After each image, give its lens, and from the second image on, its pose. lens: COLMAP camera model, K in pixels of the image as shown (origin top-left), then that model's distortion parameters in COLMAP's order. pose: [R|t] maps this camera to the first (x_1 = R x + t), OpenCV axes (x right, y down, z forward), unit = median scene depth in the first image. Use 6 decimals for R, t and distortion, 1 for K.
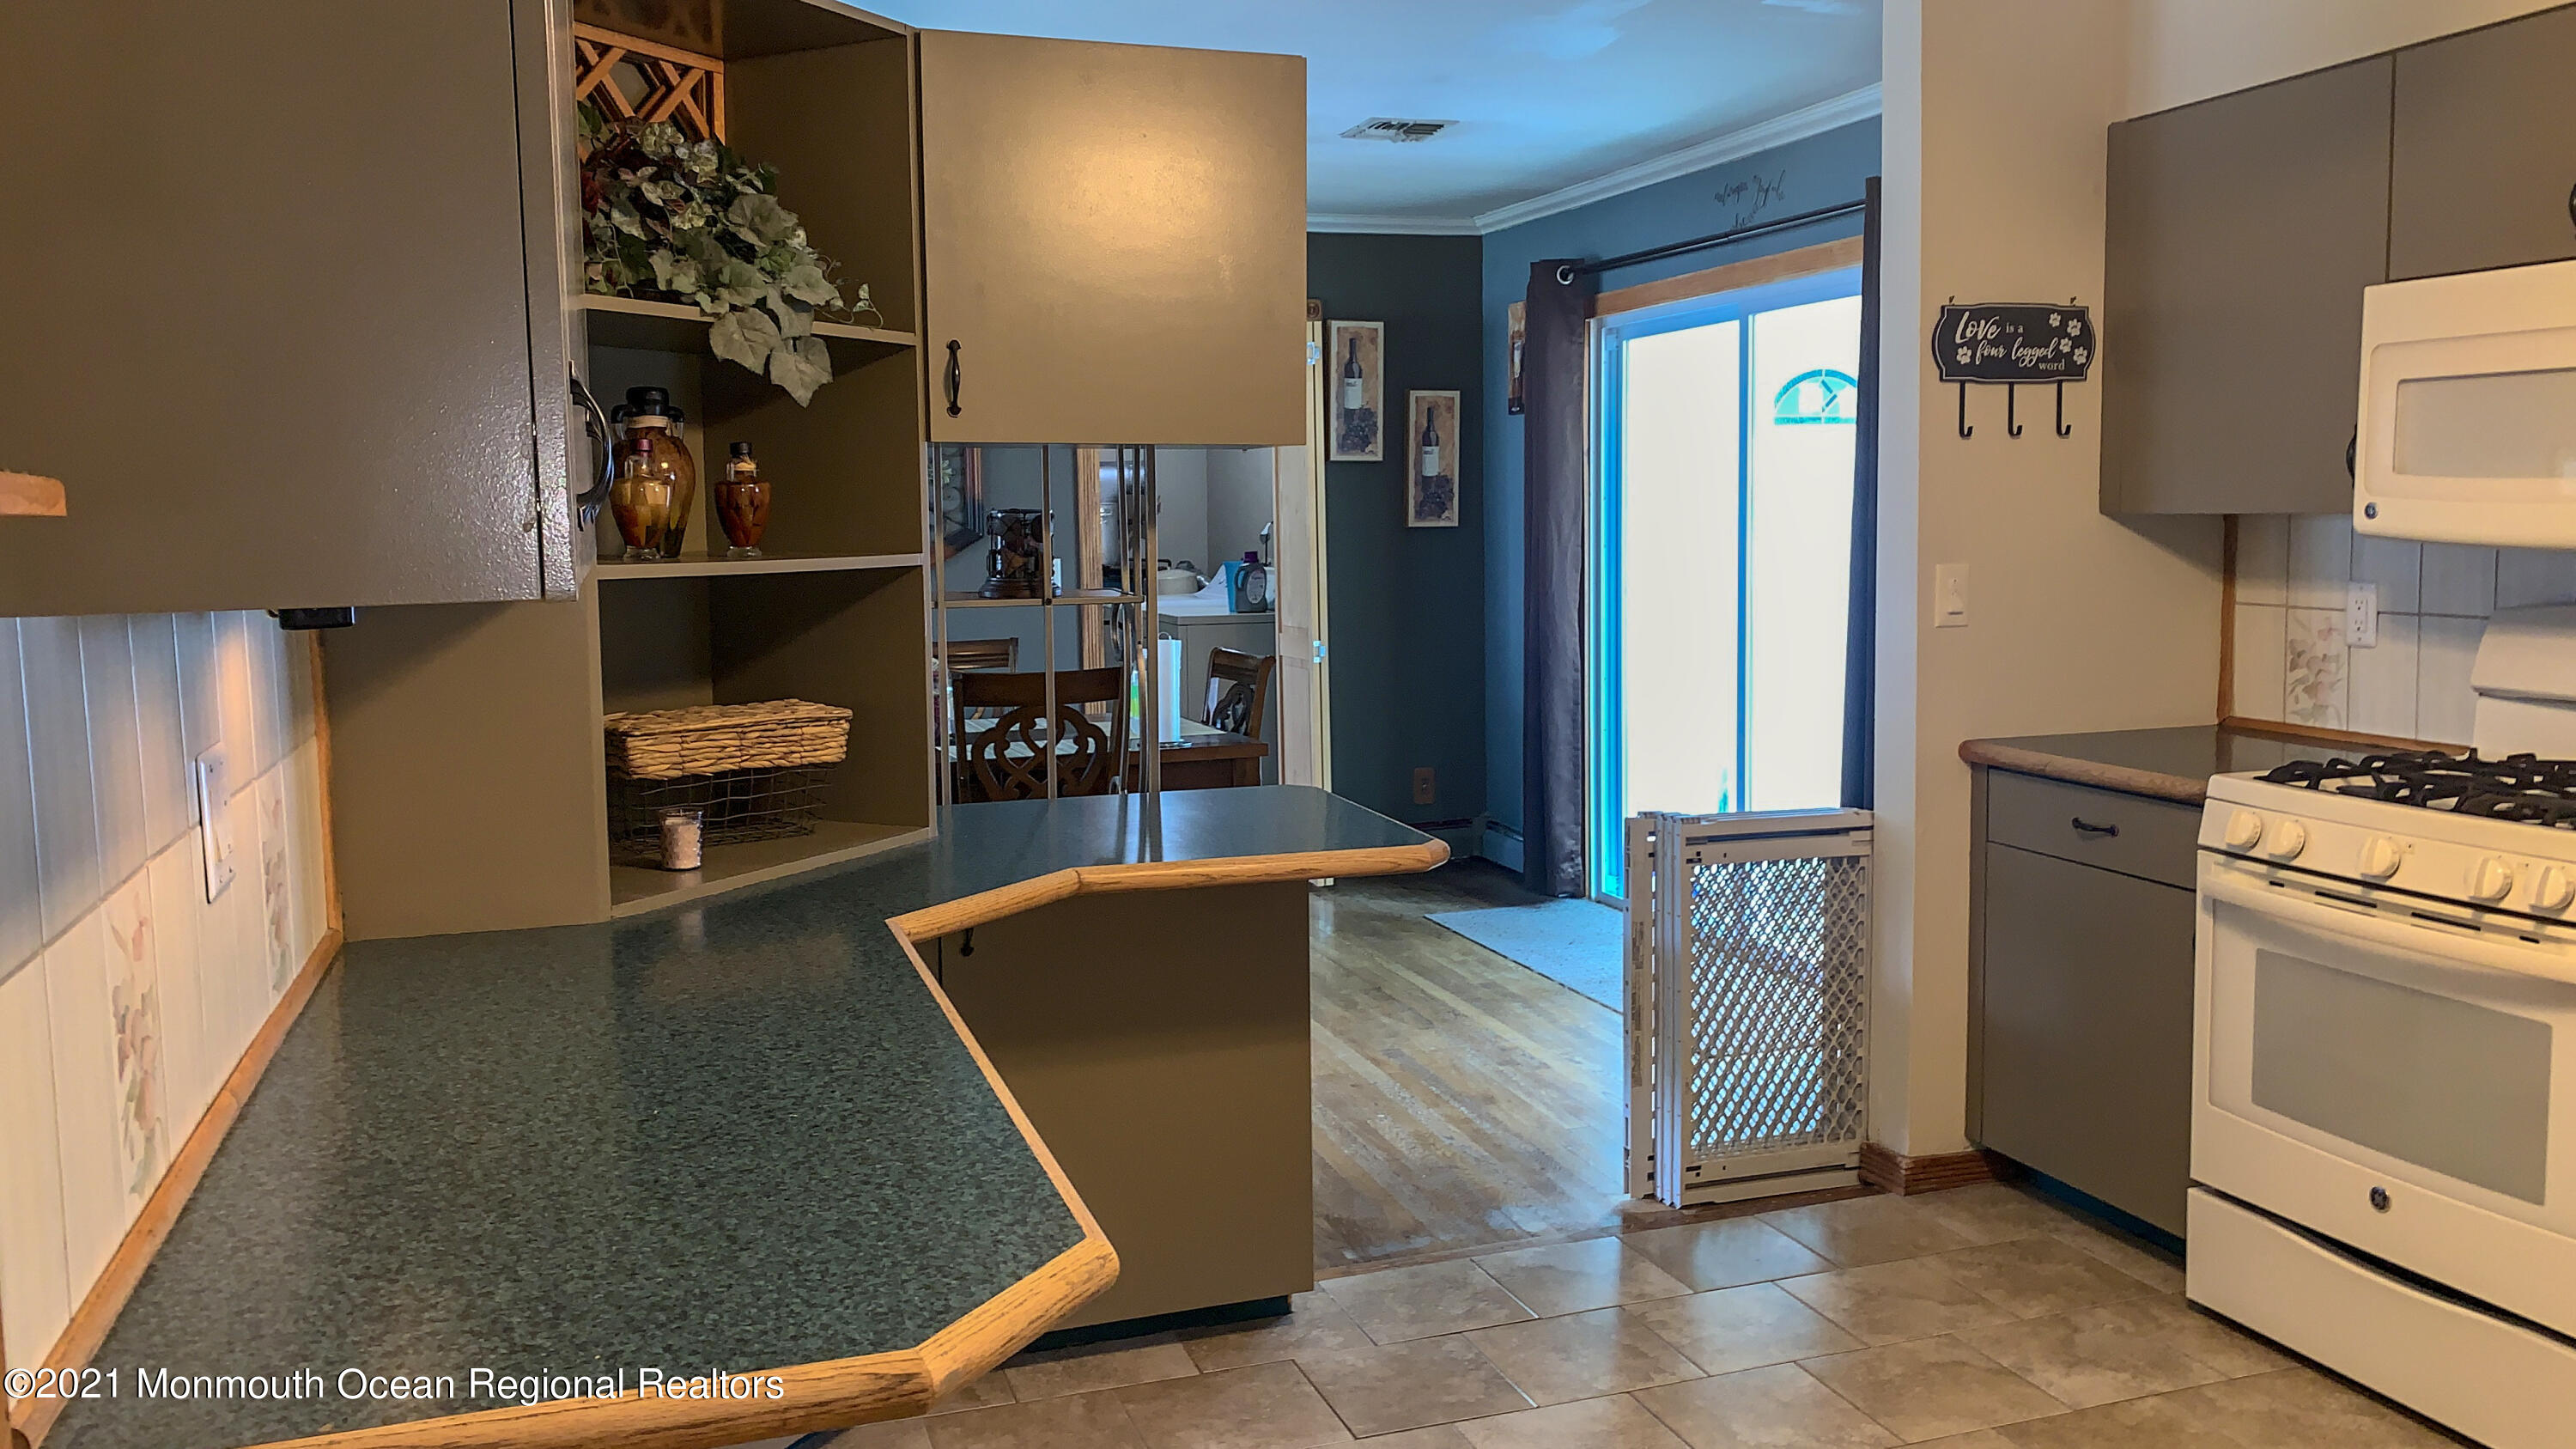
lens RADIAL K [[1963.8, 0, 1285.2], [0, 1963.8, 681.9], [0, 0, 1]] dist [0.102768, -0.175944]
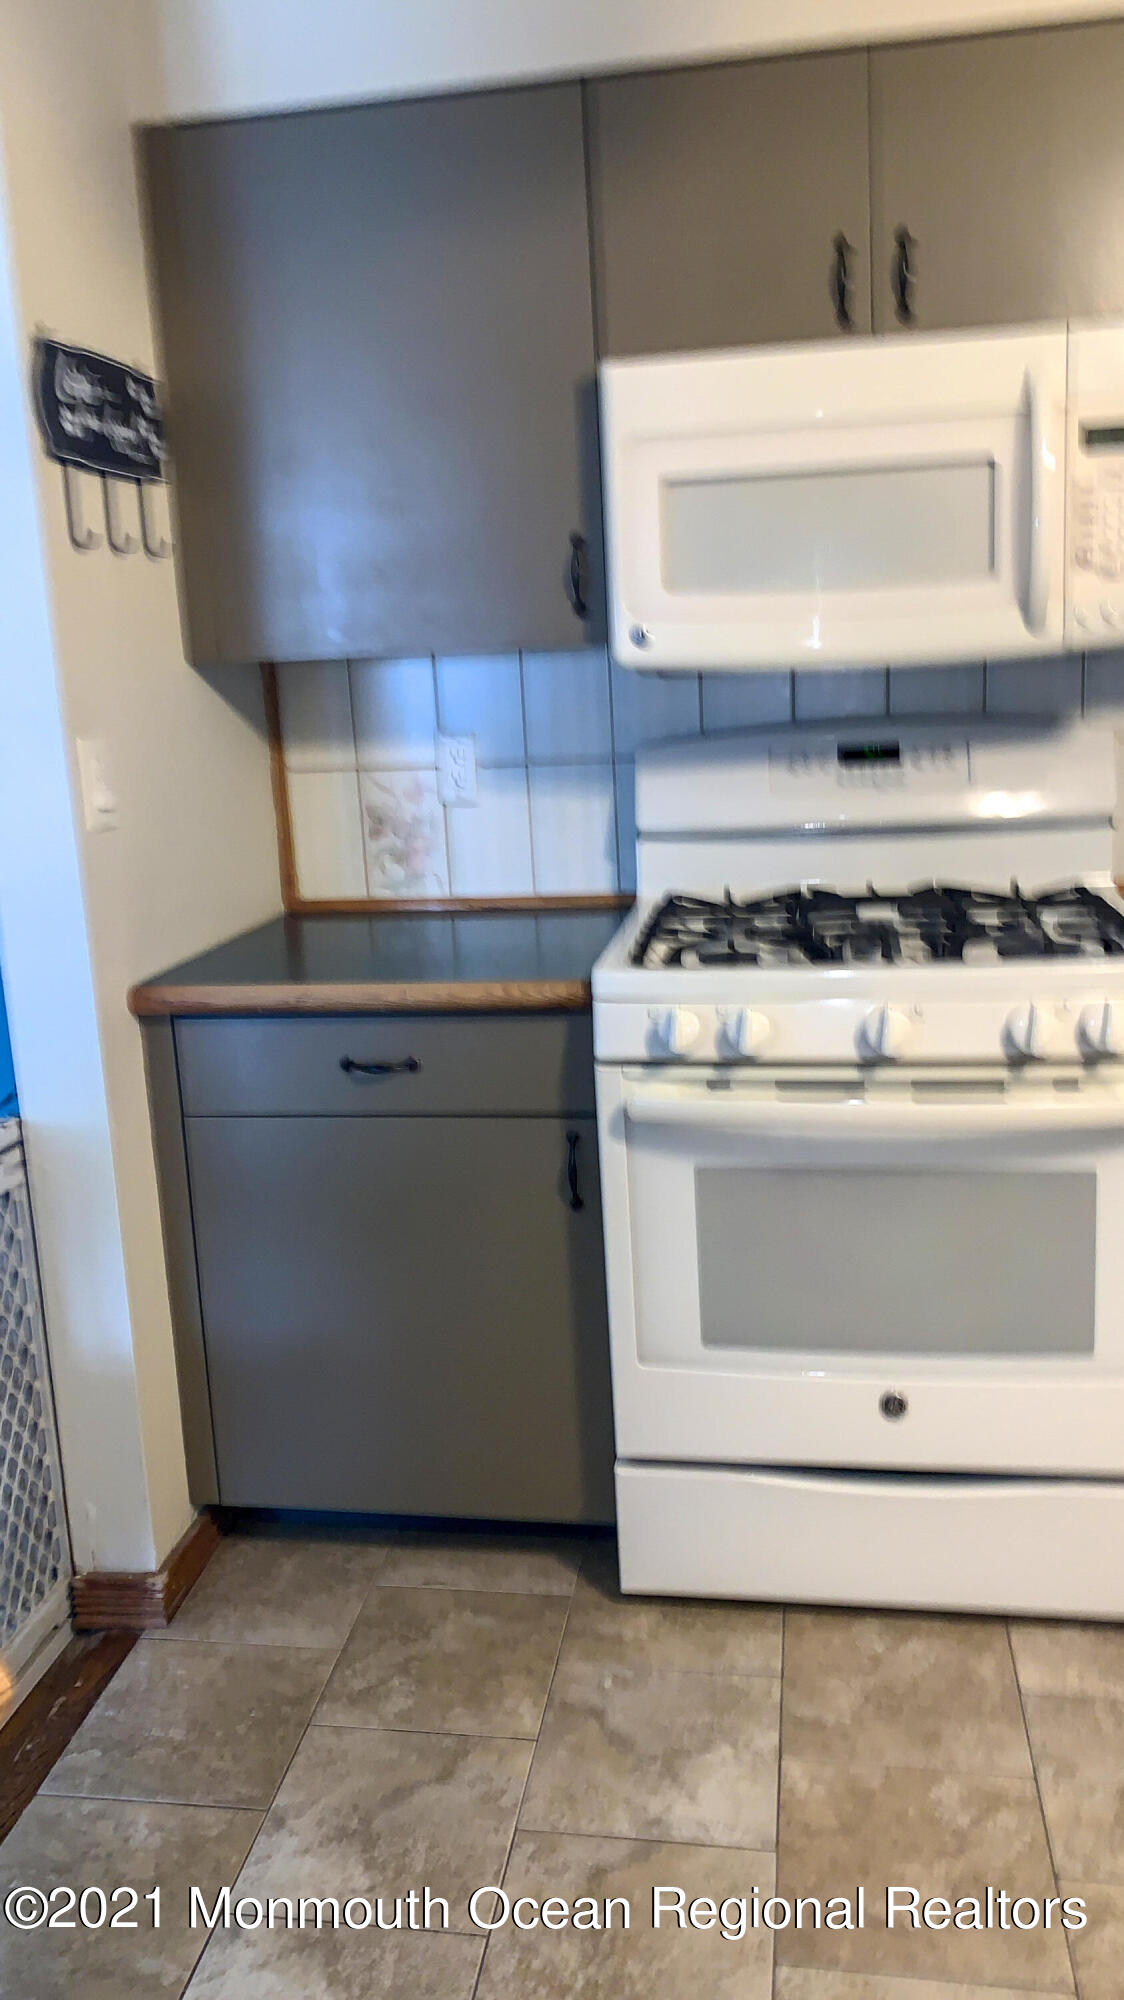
lens RADIAL K [[1535.4, 0, 560.7], [0, 1535.4, 962.6], [0, 0, 1]] dist [0.088211, -0.182050]
pose [[0.475914, -0.180780, 0.860712, -0.070919], [0.123545, 0.982684, 0.138086, -0.042935], [-0.870771, 0.040620, 0.490008, 0.698915]]
